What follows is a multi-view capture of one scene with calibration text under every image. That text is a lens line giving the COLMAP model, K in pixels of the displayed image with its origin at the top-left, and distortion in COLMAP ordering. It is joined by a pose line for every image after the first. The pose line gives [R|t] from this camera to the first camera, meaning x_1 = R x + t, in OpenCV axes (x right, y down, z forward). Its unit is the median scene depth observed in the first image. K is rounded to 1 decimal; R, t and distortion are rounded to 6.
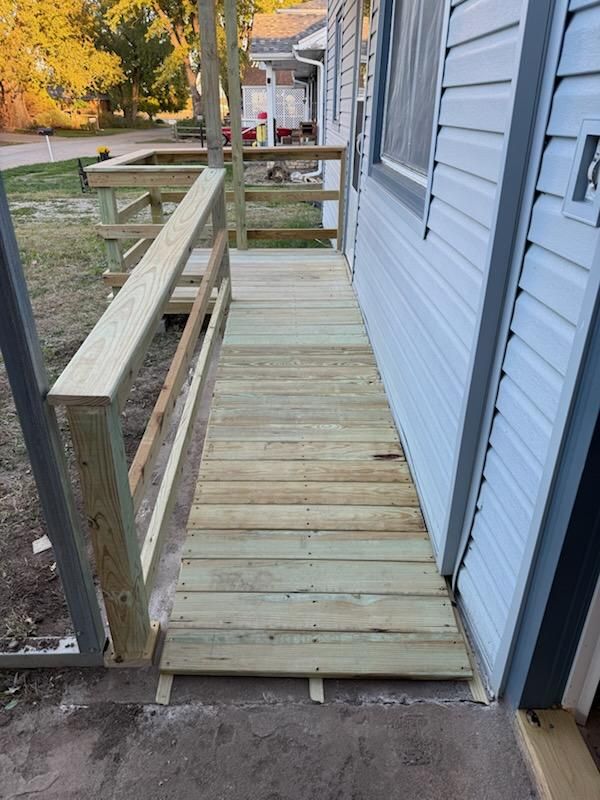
lens RADIAL K [[572.8, 0, 304.2], [0, 572.8, 404.6], [0, 0, 1]] dist [0.024688, -0.027818]
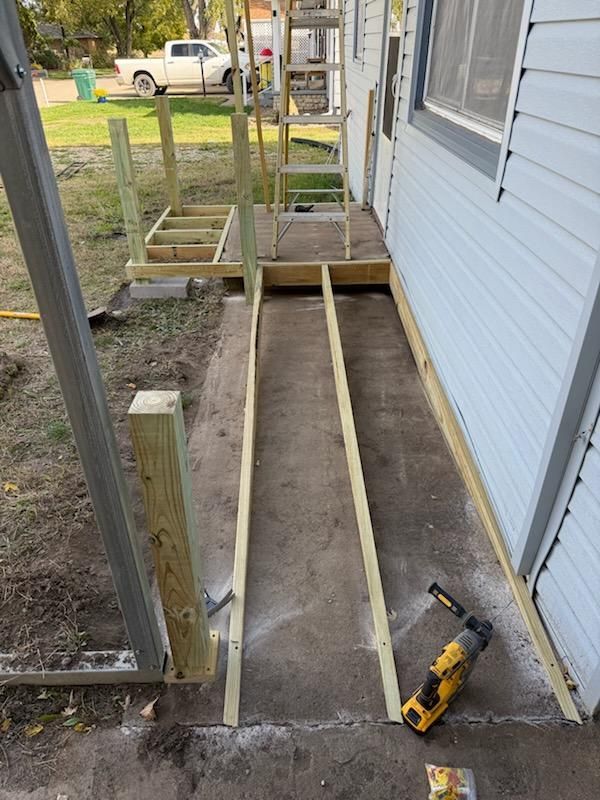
lens RADIAL K [[572.8, 0, 296.8], [0, 572.8, 397.9], [0, 0, 1]] dist [0.024688, -0.027818]
pose [[0.999929, -0.007788, -0.008977, -0.125639], [0.008462, 0.996942, 0.077680, -0.075369], [0.008345, -0.077751, 0.996938, 0.116014]]
